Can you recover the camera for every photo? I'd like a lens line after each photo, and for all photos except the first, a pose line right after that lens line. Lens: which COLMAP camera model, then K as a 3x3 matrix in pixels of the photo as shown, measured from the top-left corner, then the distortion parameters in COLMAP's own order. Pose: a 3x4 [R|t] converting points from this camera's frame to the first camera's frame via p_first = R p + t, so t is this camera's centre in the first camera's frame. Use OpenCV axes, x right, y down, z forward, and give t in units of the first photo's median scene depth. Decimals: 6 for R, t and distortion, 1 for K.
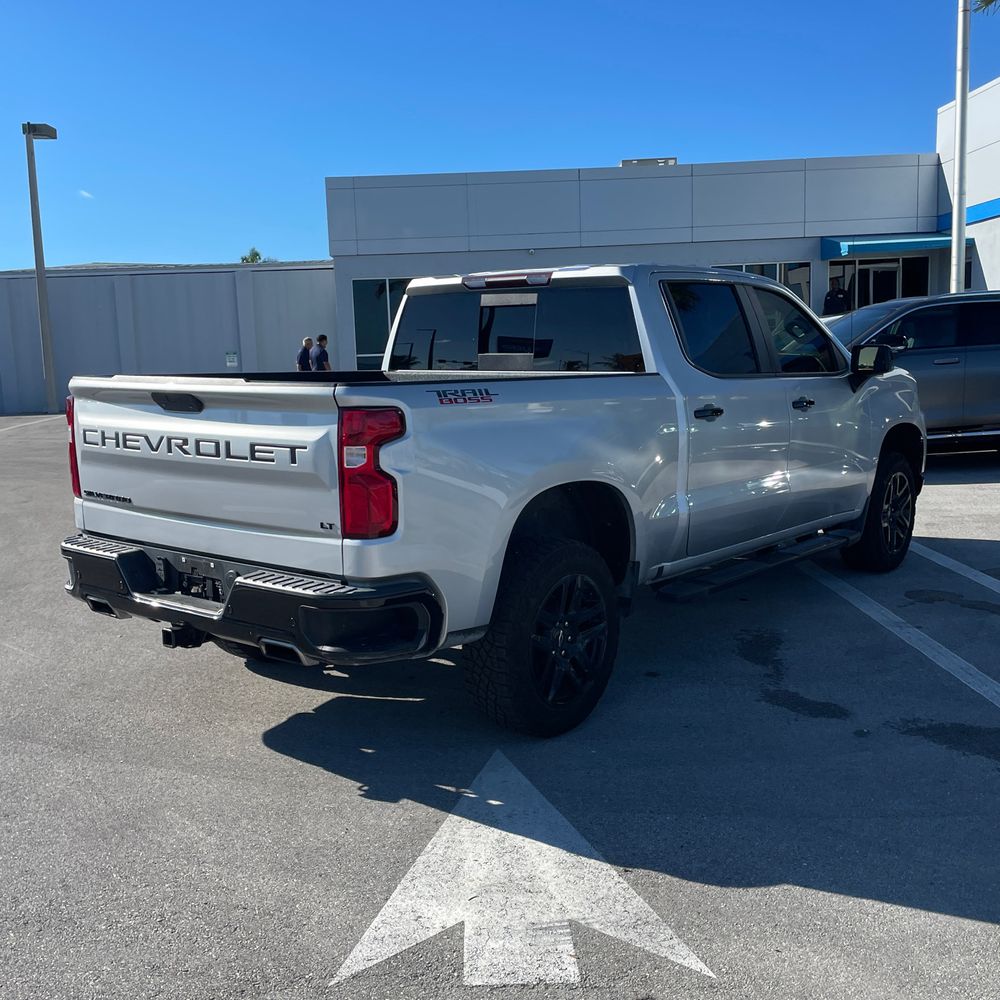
lens RADIAL K [[1093.3, 0, 506.7], [0, 1093.3, 498.2], [0, 0, 1]] dist [0.055043, 0.000000]
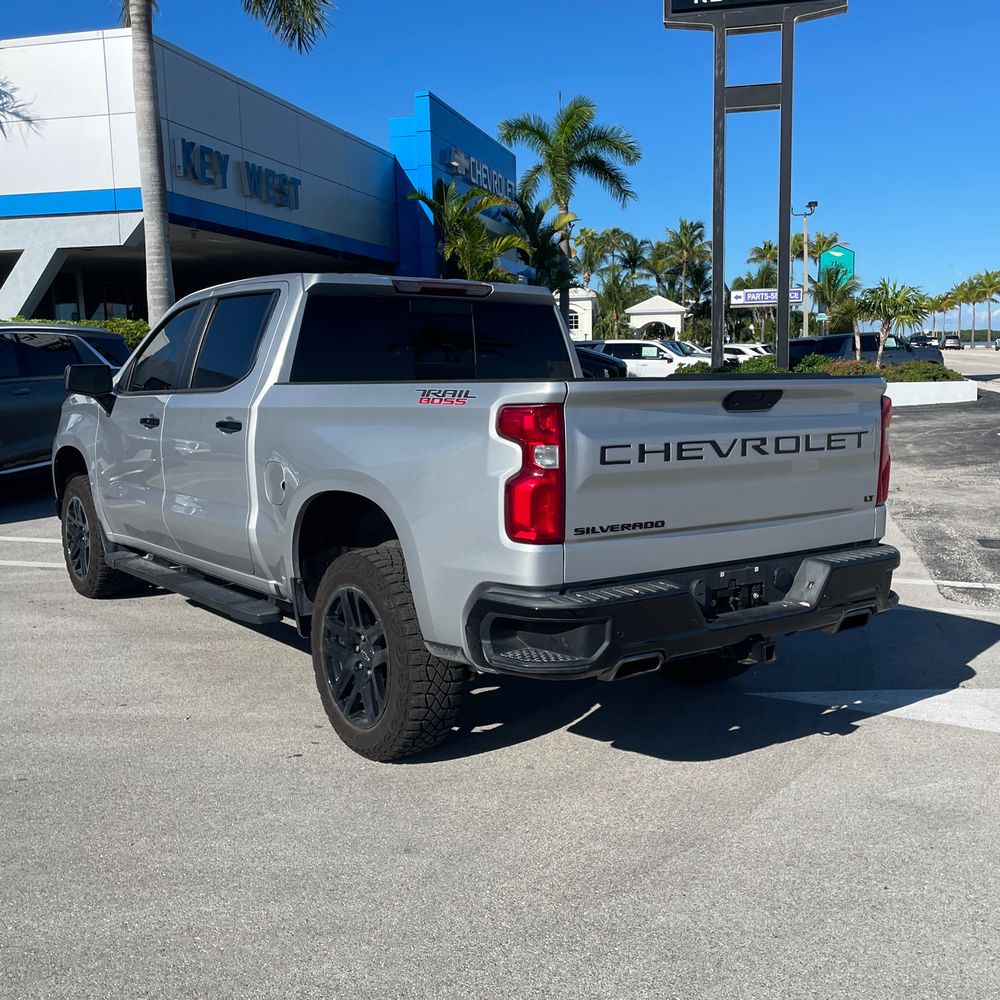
lens RADIAL K [[1093.3, 0, 504.4], [0, 1093.3, 495.8], [0, 0, 1]] dist [0.055043, 0.000000]
pose [[0.271536, -0.097060, 0.957522, -1.182646], [0.140424, 0.988250, 0.060353, -0.087374], [-0.952129, 0.118071, 0.281975, 0.885984]]
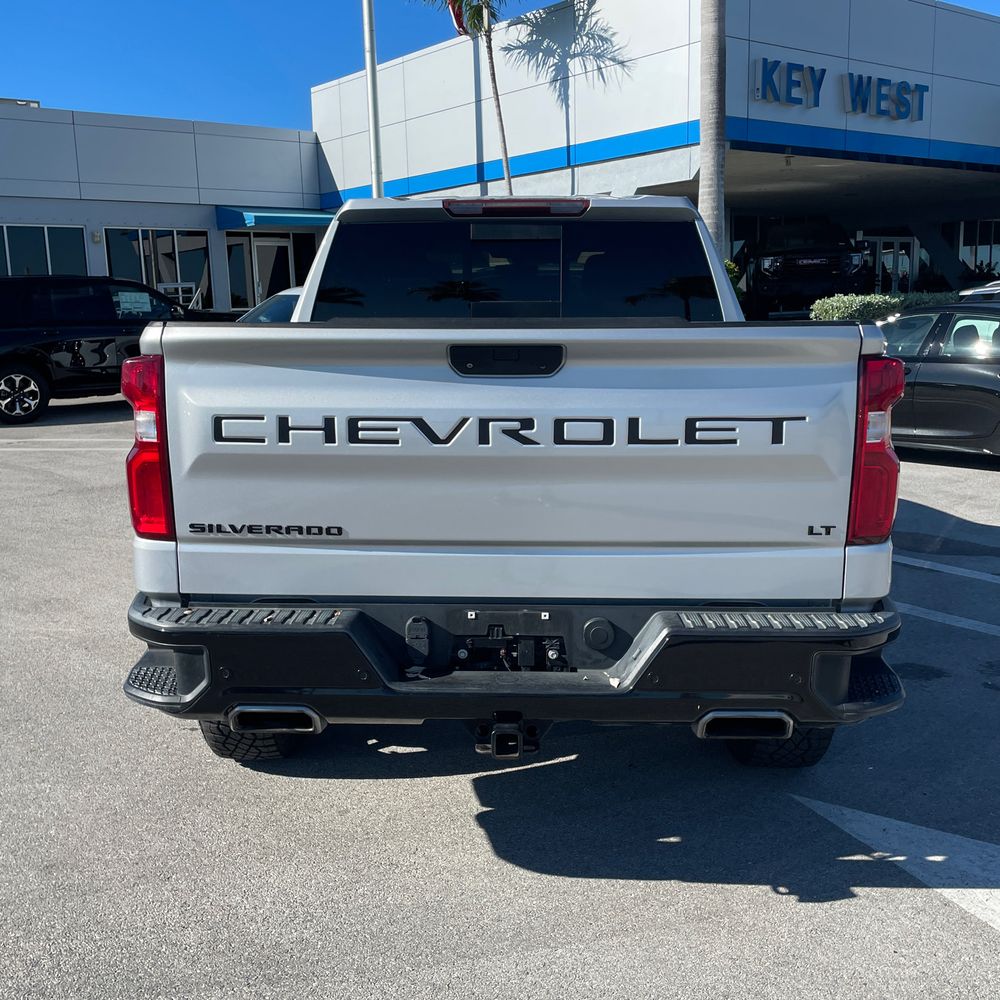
lens RADIAL K [[1093.3, 0, 494.0], [0, 1093.3, 500.1], [0, 0, 1]] dist [0.055043, 0.000000]
pose [[0.804632, -0.091244, 0.586721, -0.626336], [0.079259, 0.995785, 0.046163, -0.035825], [-0.588459, 0.009359, 0.808473, 0.478581]]
